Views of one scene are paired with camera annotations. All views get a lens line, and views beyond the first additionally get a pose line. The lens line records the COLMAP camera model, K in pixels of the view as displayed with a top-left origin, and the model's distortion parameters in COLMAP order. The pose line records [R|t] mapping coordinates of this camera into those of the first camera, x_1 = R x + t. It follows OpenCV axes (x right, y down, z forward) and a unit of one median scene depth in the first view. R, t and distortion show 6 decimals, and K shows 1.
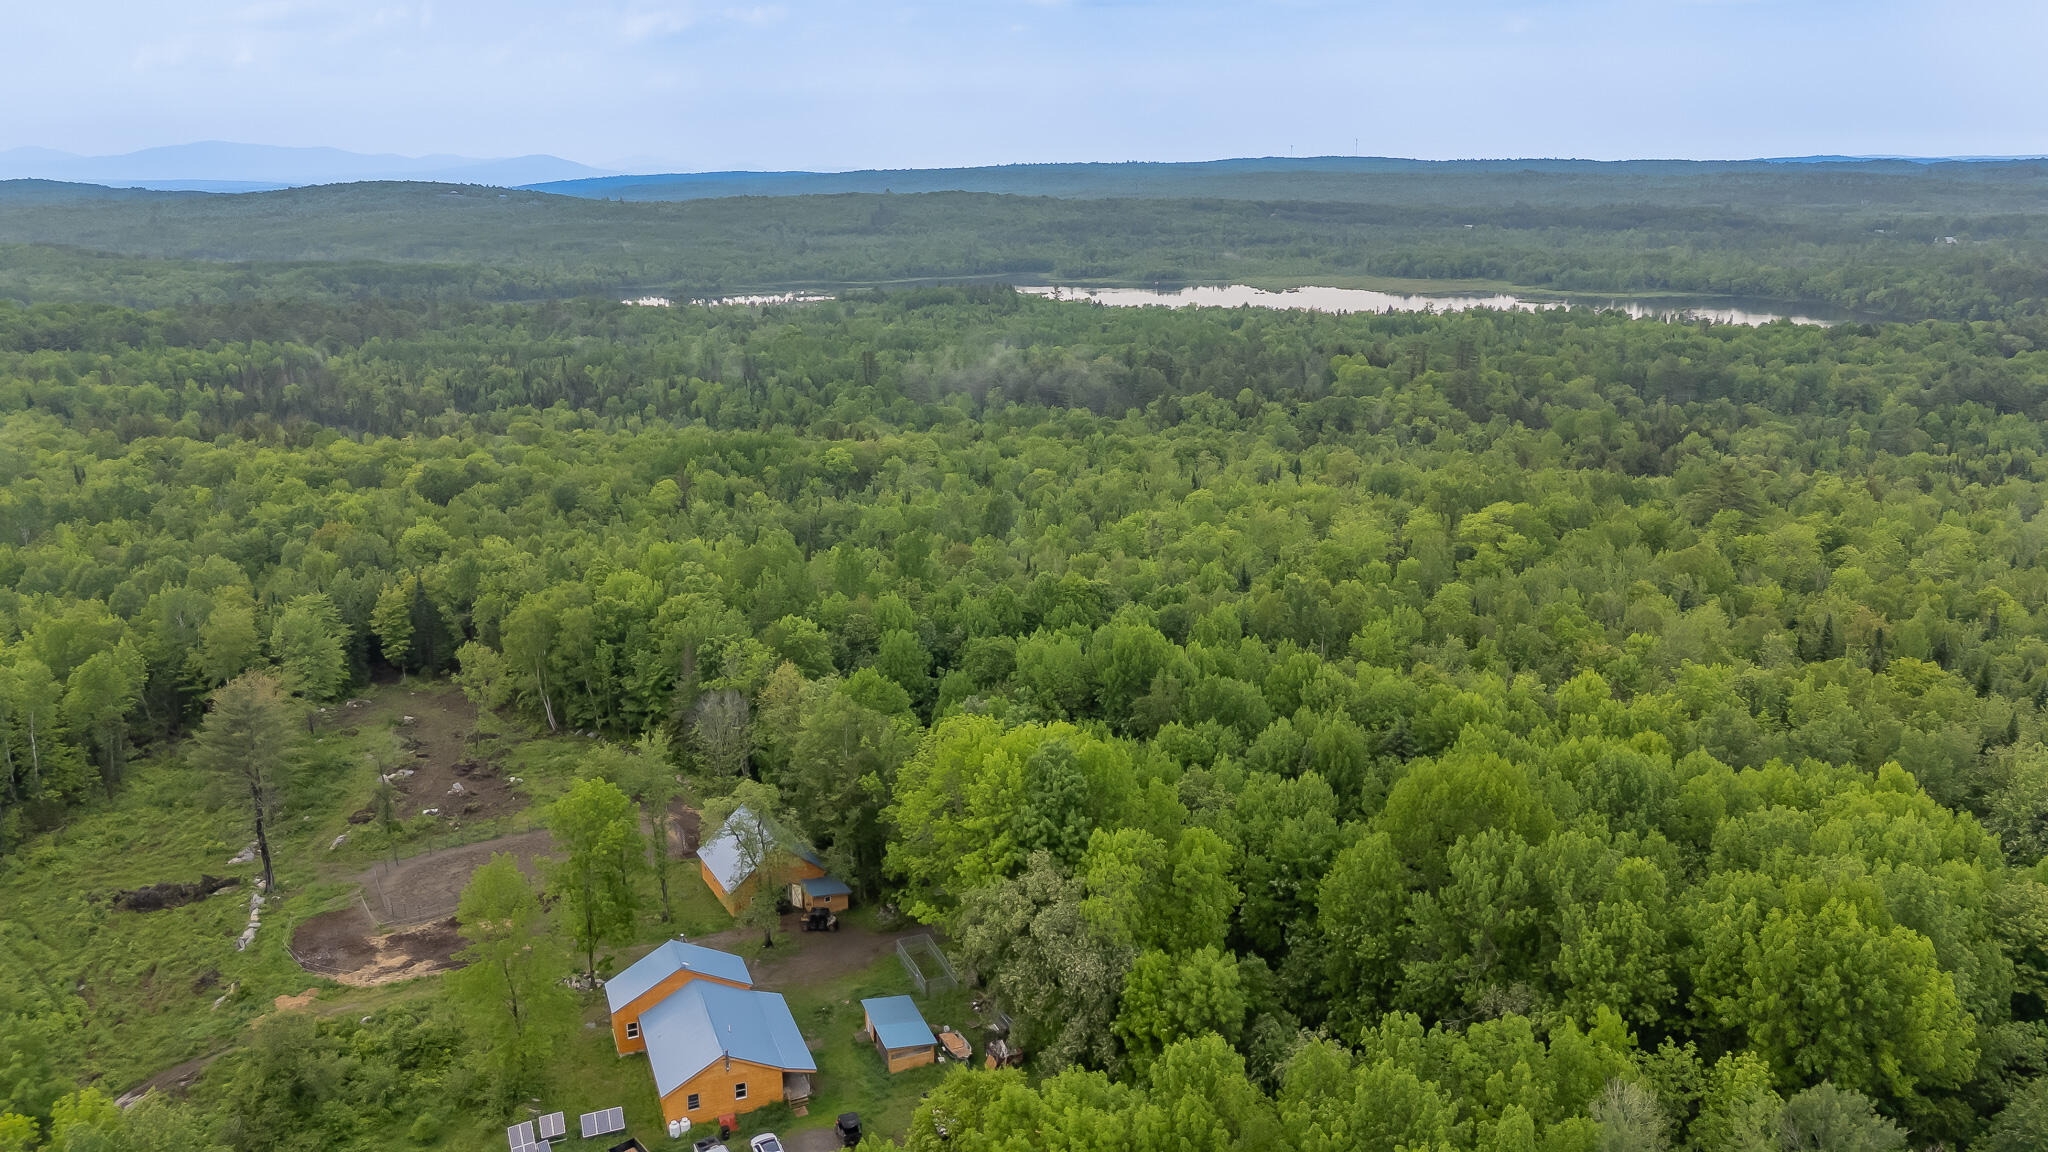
lens RADIAL K [[1501.2, 0, 1028.3], [0, 1501.2, 556.8], [0, 0, 1]] dist [0.074595, -0.072997]
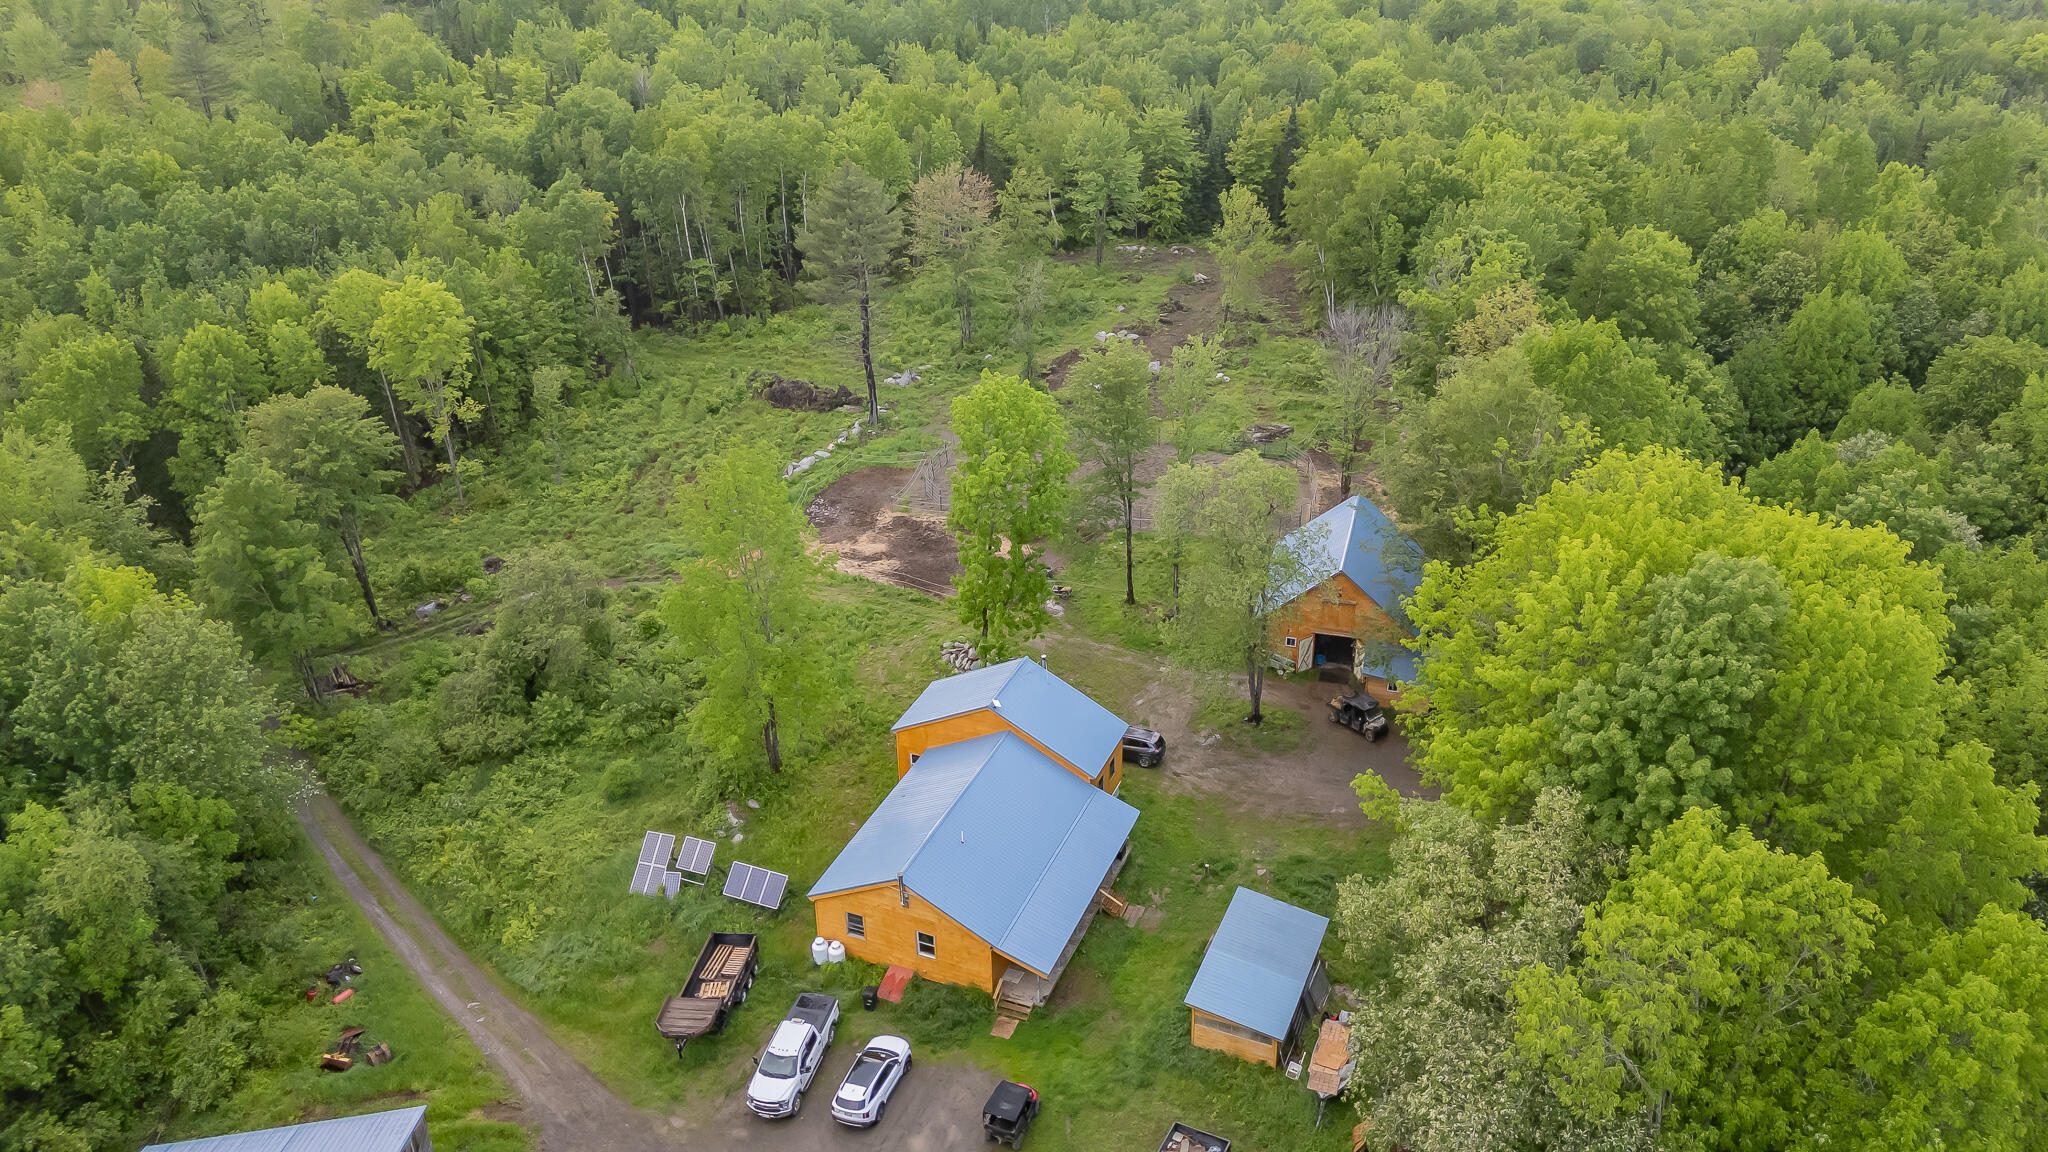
lens RADIAL K [[1501.2, 0, 1029.6], [0, 1501.2, 561.2], [0, 0, 1]] dist [0.074595, -0.072997]
pose [[0.709695, 0.327199, -0.623918, 0.106298], [-0.161649, 0.937608, 0.307833, 0.019890], [0.685713, -0.117612, 0.718307, 0.437438]]
